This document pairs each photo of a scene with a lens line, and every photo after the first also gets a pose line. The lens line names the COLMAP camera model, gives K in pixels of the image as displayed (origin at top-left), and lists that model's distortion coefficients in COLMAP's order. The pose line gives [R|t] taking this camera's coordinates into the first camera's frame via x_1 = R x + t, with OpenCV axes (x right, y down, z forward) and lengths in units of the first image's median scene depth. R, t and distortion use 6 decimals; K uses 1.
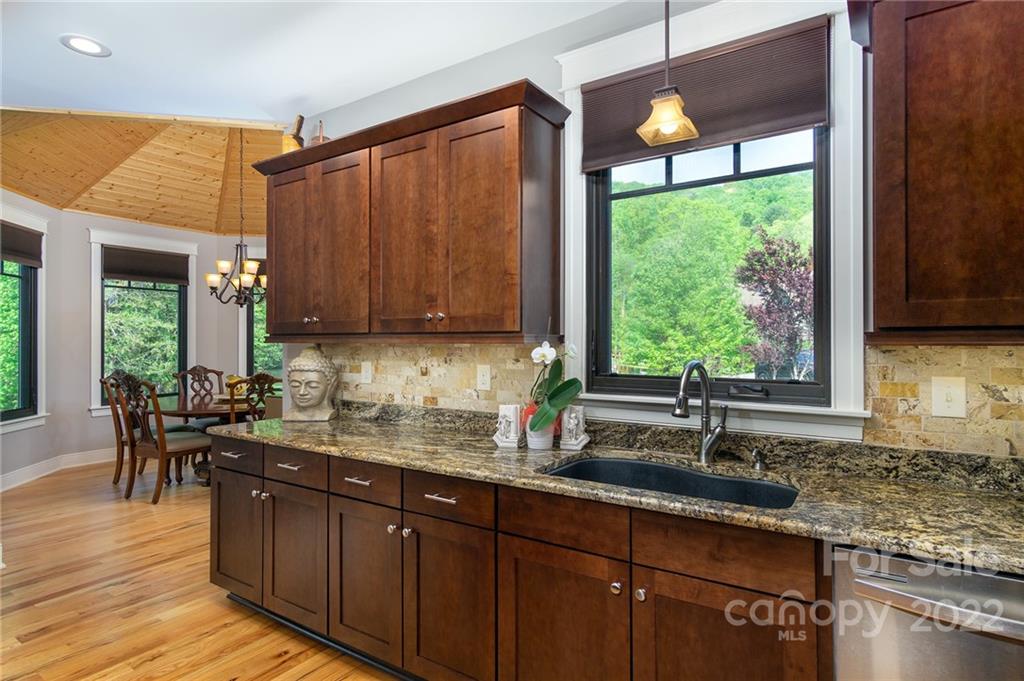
lens RADIAL K [[582.3, 0, 463.7], [0, 582.3, 339.4], [0, 0, 1]] dist [0.000585, 0.000119]
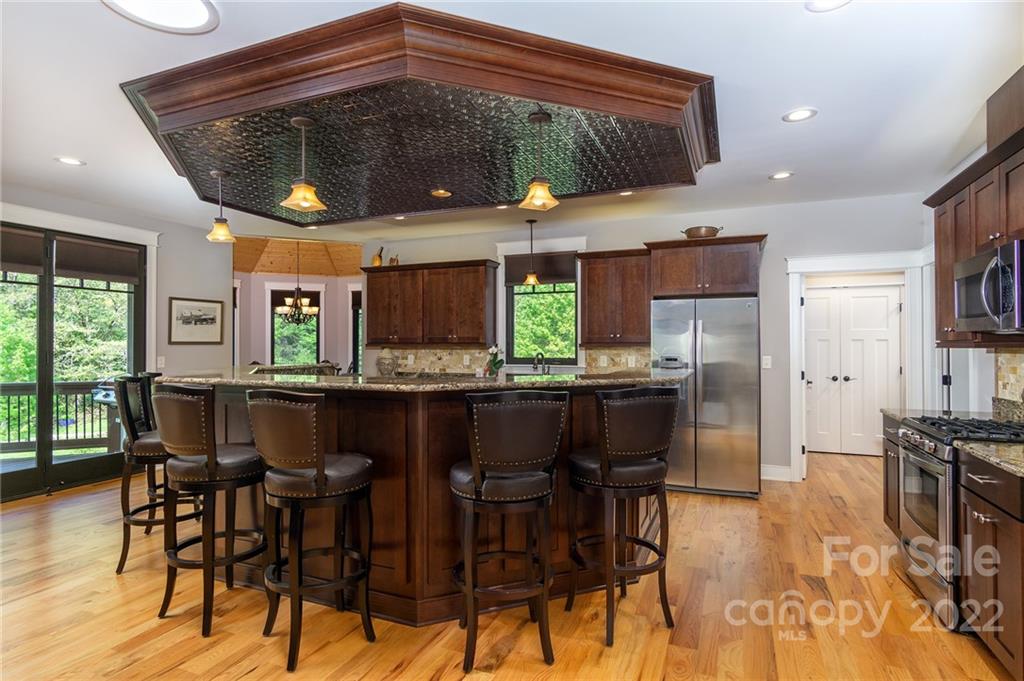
lens RADIAL K [[538.0, 0, 512.0], [0, 538.0, 340.5], [0, 0, 1]] dist [0.000605, 0.000358]
pose [[0.965547, 0.002959, 0.260213, -0.397660], [-0.001466, 0.999981, -0.005932, -0.007118], [-0.260225, 0.005347, 0.965533, -1.380856]]
